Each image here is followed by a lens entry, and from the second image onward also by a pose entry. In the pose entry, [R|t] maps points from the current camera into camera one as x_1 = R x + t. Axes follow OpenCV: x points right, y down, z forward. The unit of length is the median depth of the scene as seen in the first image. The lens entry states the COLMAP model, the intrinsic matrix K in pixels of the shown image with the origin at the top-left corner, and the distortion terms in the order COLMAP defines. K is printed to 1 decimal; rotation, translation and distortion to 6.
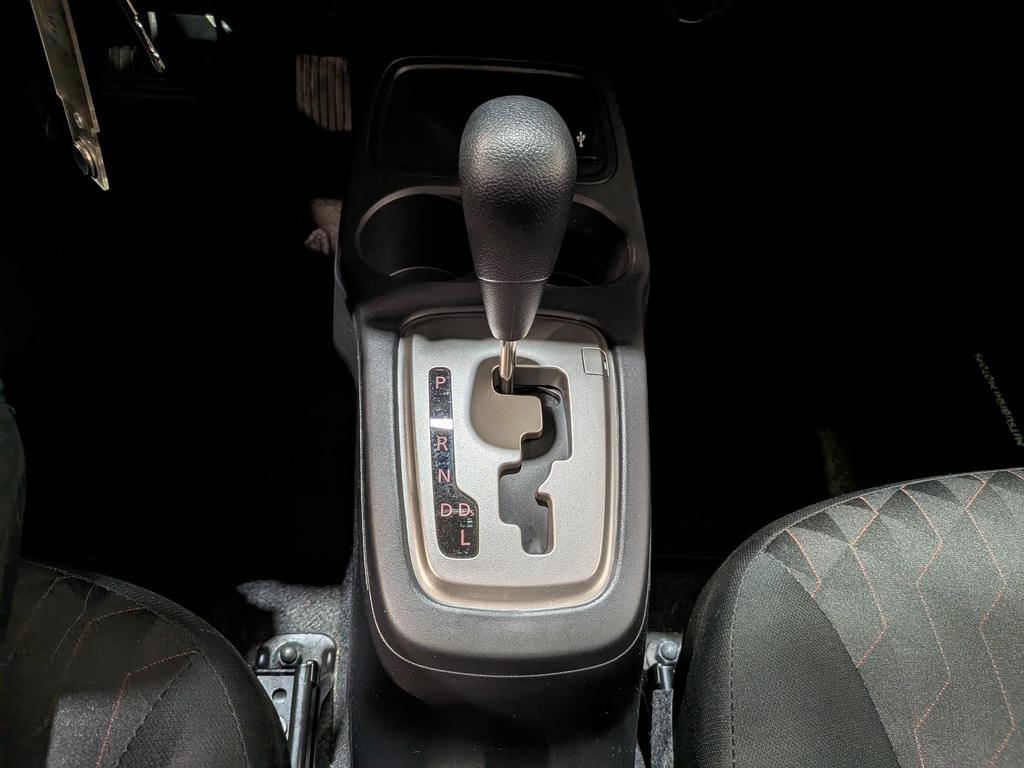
lens RADIAL K [[726.5, 0, 512.0], [0, 726.5, 384.0], [0, 0, 1]] dist [0.011182, -0.002743]
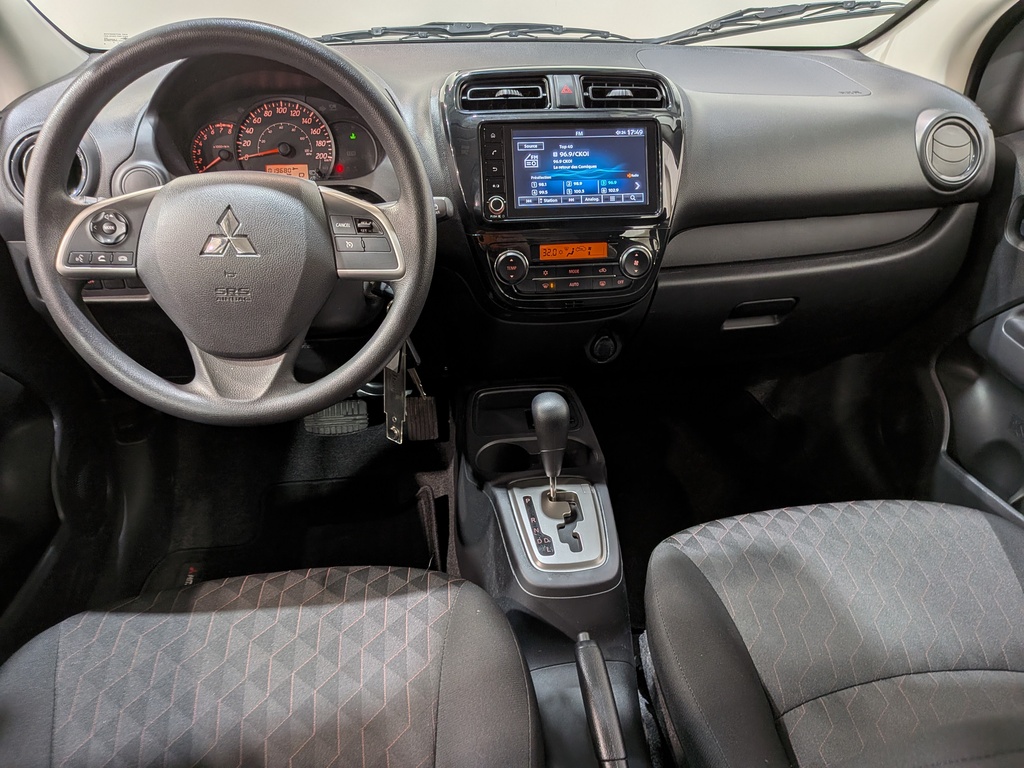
lens RADIAL K [[723.3, 0, 508.1], [0, 723.3, 394.0], [0, 0, 1]] dist [0.100025, -0.185677]
pose [[0.992390, -0.116616, 0.039522, -0.225429], [0.122627, 0.907043, -0.402784, 0.672468], [0.011123, 0.404565, 0.914441, -1.470859]]
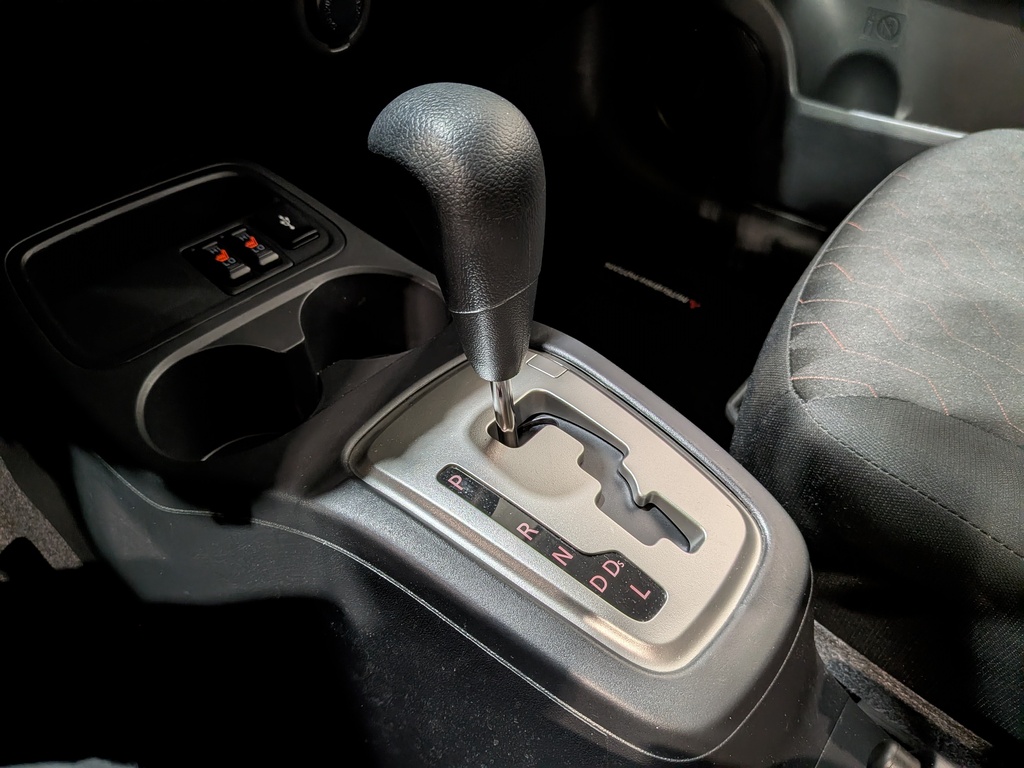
lens RADIAL K [[747.6, 0, 512.0], [0, 747.6, 384.0], [0, 0, 1]] dist [0.029457, 0.000710]
pose [[0.652499, -0.548403, 0.522972, -0.424808], [0.623021, 0.781090, 0.041745, -0.082009], [-0.431381, 0.298584, 0.851327, 0.261902]]
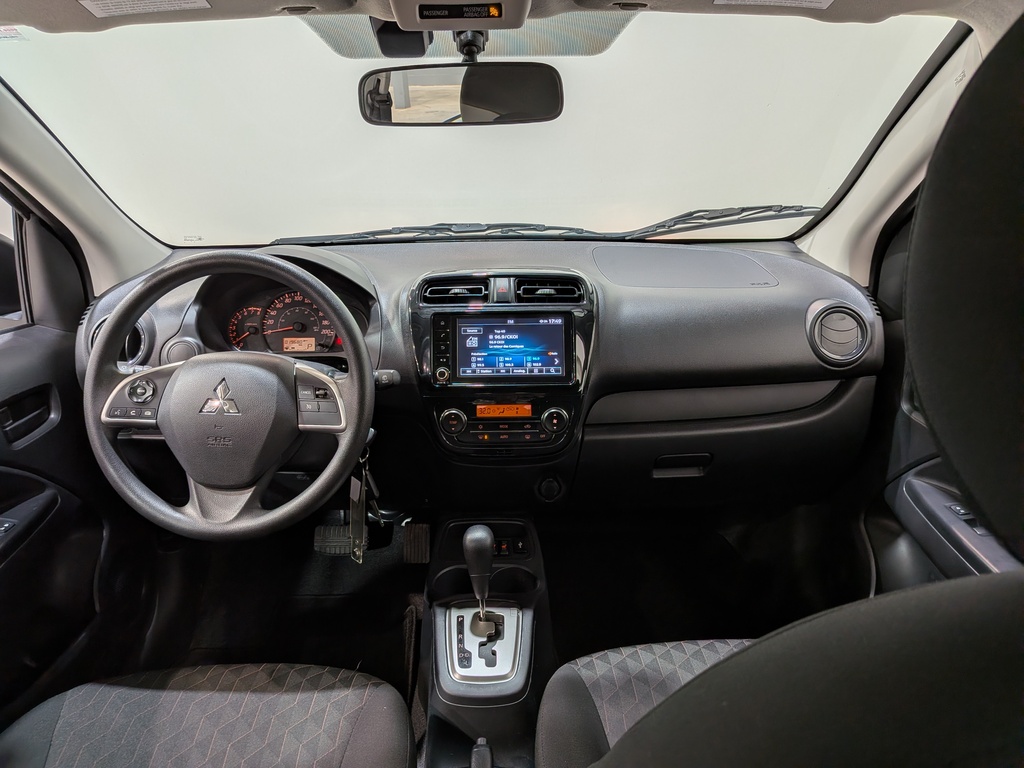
lens RADIAL K [[719.0, 0, 508.2], [0, 719.0, 384.6], [0, 0, 1]] dist [0.104331, -0.193426]
pose [[0.994657, -0.082733, -0.061741, 0.358486], [0.032132, 0.816497, -0.576455, 0.933086], [0.098103, 0.571391, 0.814793, -1.952290]]
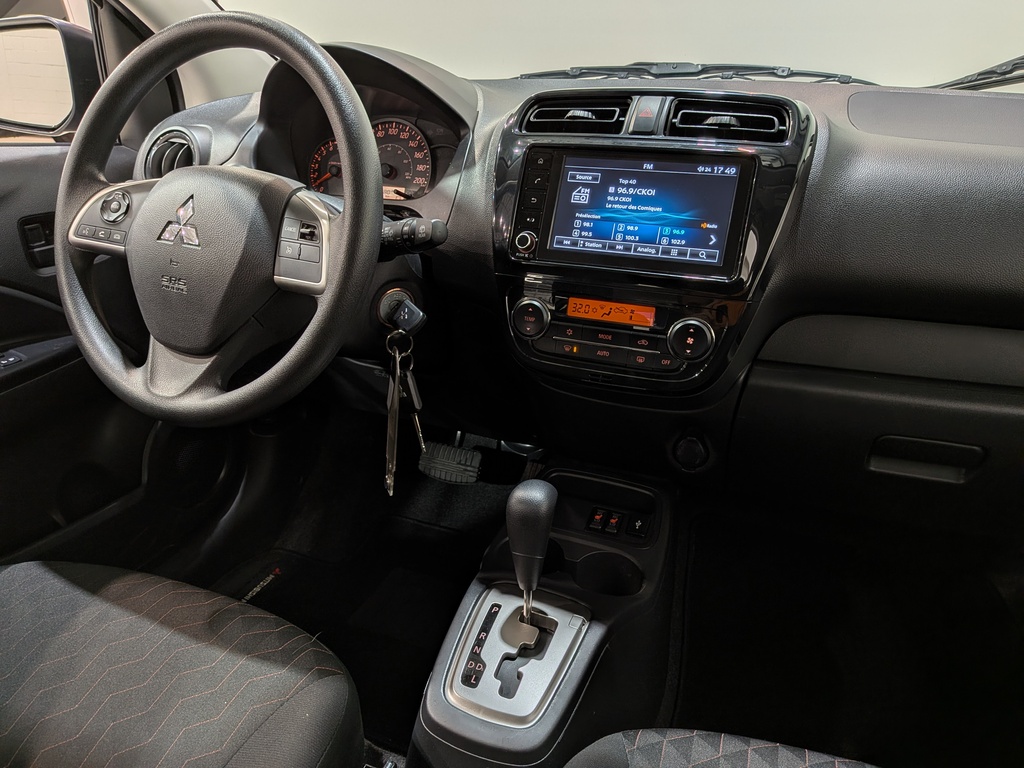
lens RADIAL K [[723.3, 0, 508.1], [0, 723.3, 394.0], [0, 0, 1]] dist [0.100025, -0.185677]
pose [[0.904562, 0.097501, -0.415044, 0.709966], [-0.297996, 0.840798, -0.451947, 0.395290], [0.304903, 0.532496, 0.789609, -0.890902]]
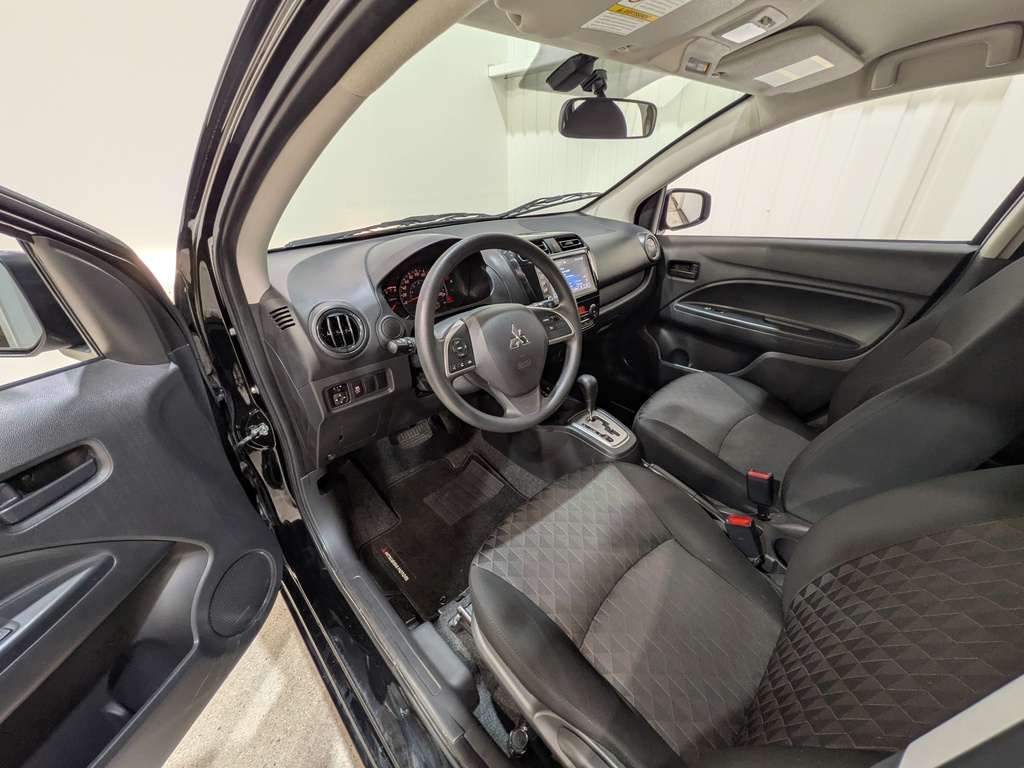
lens RADIAL K [[393.9, 0, 512.0], [0, 393.9, 384.0], [0, 0, 1]] dist [-0.000568, -0.000132]
pose [[0.748570, -0.404895, 0.525074, -2.009514], [0.578613, 0.785626, -0.219087, 0.089538], [-0.323804, 0.467816, 0.822374, -1.490285]]
